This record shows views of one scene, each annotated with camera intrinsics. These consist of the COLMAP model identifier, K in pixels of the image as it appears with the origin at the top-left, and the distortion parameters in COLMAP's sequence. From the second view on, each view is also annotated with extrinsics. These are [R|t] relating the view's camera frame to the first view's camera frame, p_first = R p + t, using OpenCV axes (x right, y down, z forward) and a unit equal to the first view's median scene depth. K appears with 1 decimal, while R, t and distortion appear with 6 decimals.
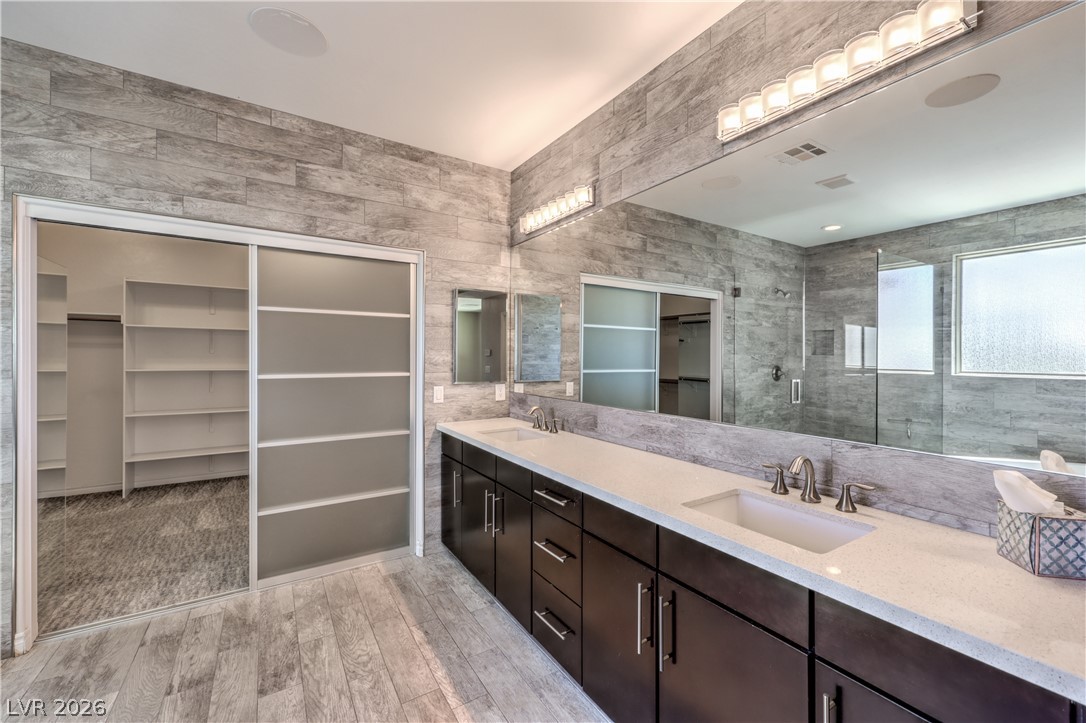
lens RADIAL K [[446.0, 0, 567.0], [0, 446.0, 361.1], [0, 0, 1]] dist [0.002790, -0.000593]
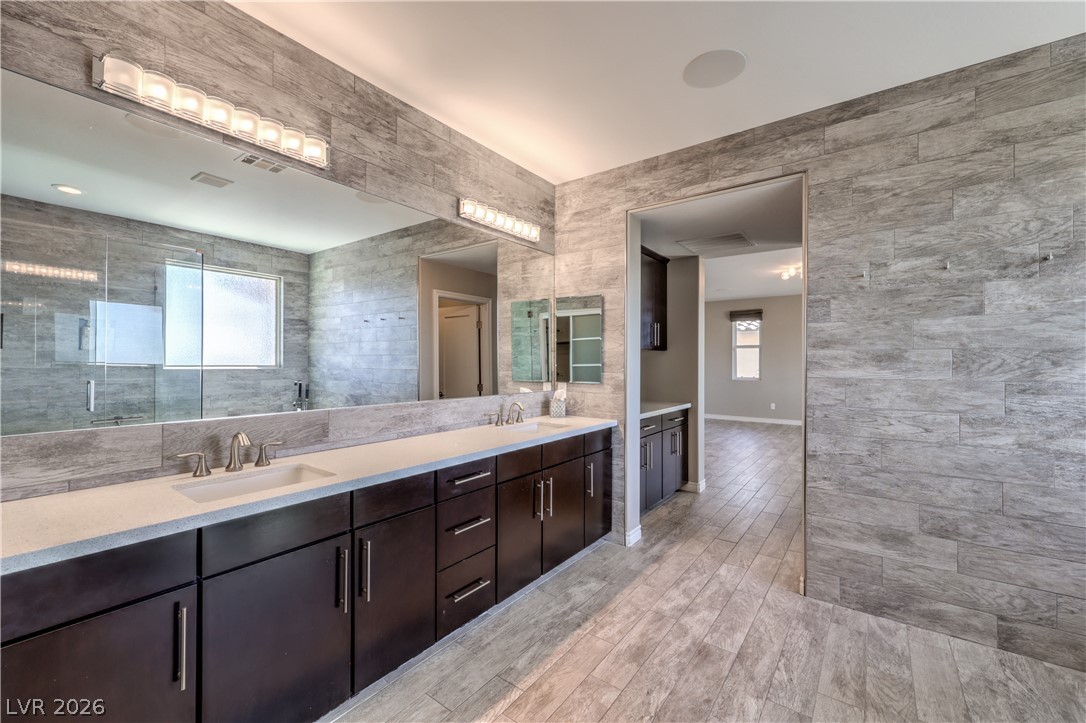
lens RADIAL K [[446.0, 0, 545.5], [0, 446.0, 356.6], [0, 0, 1]] dist [0.002790, -0.000593]
pose [[-0.332521, -0.002984, 0.943091, -0.900135], [-0.001191, 0.999996, 0.002745, -0.005587], [-0.943095, -0.000210, -0.332523, 0.929363]]
